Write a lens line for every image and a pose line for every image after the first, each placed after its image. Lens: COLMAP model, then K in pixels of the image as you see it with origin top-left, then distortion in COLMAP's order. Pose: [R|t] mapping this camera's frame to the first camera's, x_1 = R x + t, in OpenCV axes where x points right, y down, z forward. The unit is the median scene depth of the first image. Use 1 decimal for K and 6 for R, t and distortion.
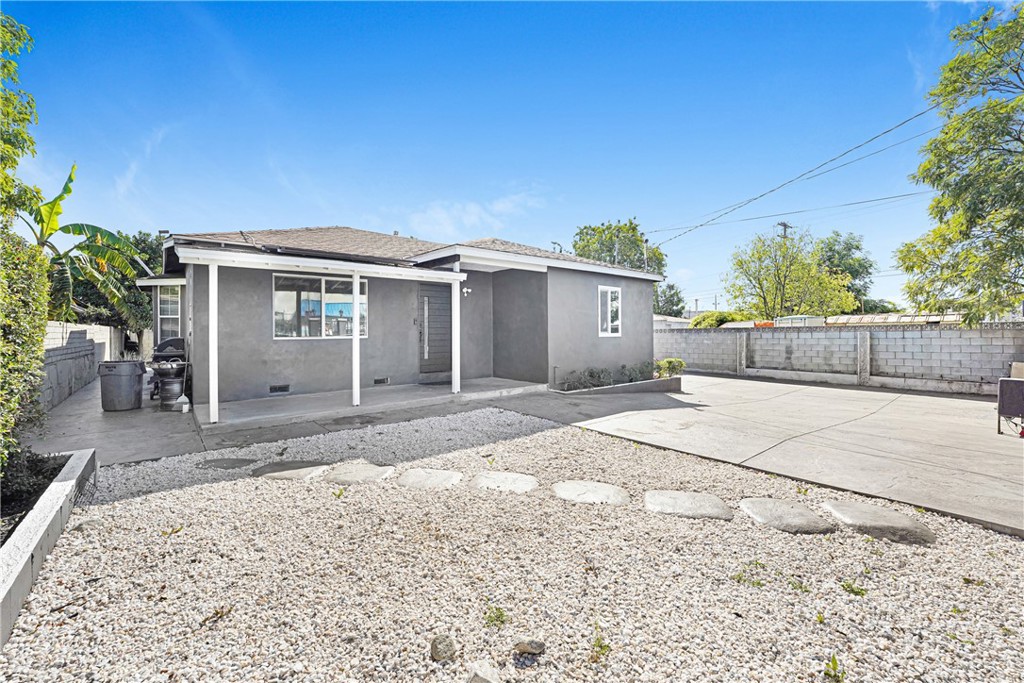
lens RADIAL K [[425.0, 0, 501.9], [0, 425.0, 331.7], [0, 0, 1]] dist [-0.022617, 0.000047]
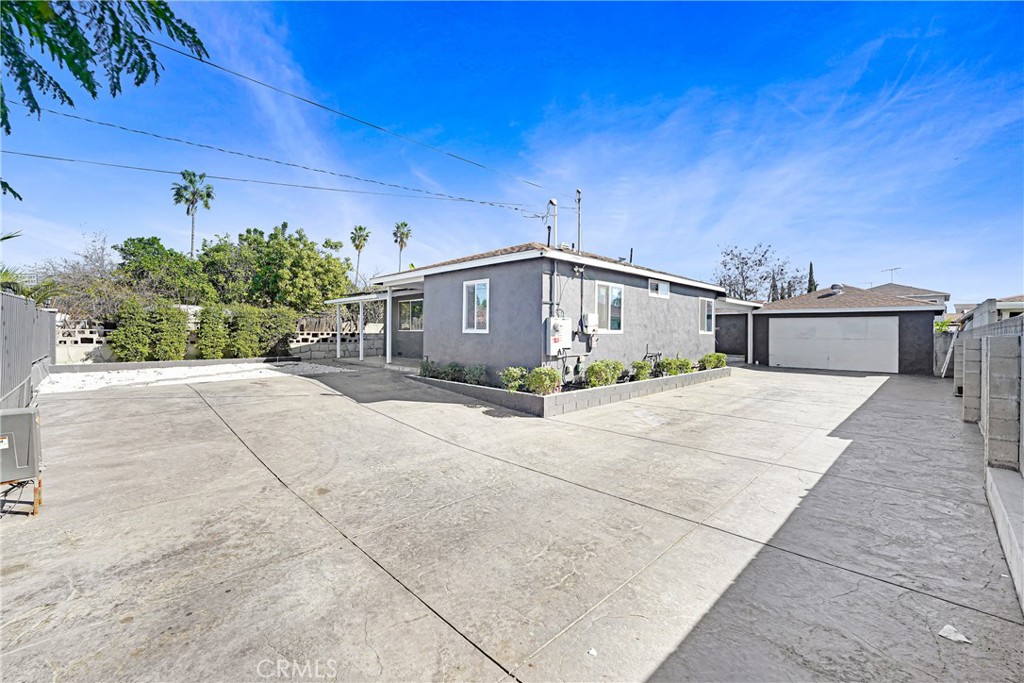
lens RADIAL K [[425.0, 0, 506.5], [0, 425.0, 327.8], [0, 0, 1]] dist [-0.022617, 0.000047]
pose [[0.070273, 0.002578, -0.997524, 1.290419], [-0.003442, 0.999991, 0.002342, -0.002962], [0.997522, 0.003269, 0.070281, 1.073674]]
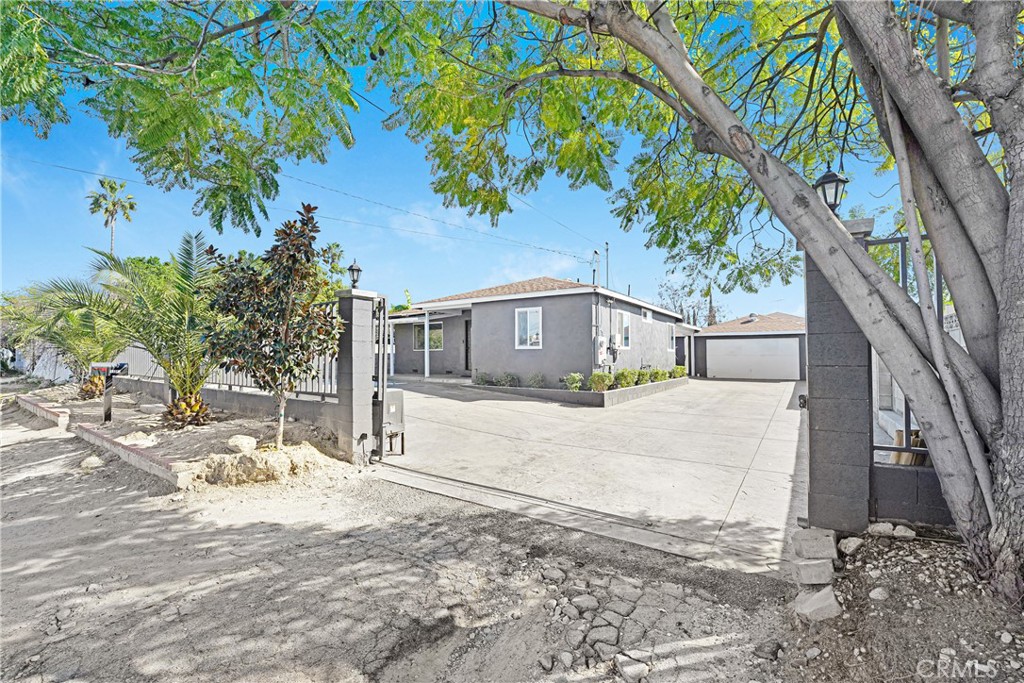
lens RADIAL K [[425.0, 0, 518.9], [0, 425.0, 339.2], [0, 0, 1]] dist [-0.022617, 0.000047]
pose [[0.272774, -0.027281, -0.961691, 1.508652], [0.001872, 0.999611, -0.027826, 0.018584], [0.962076, 0.005790, 0.272719, 0.690620]]
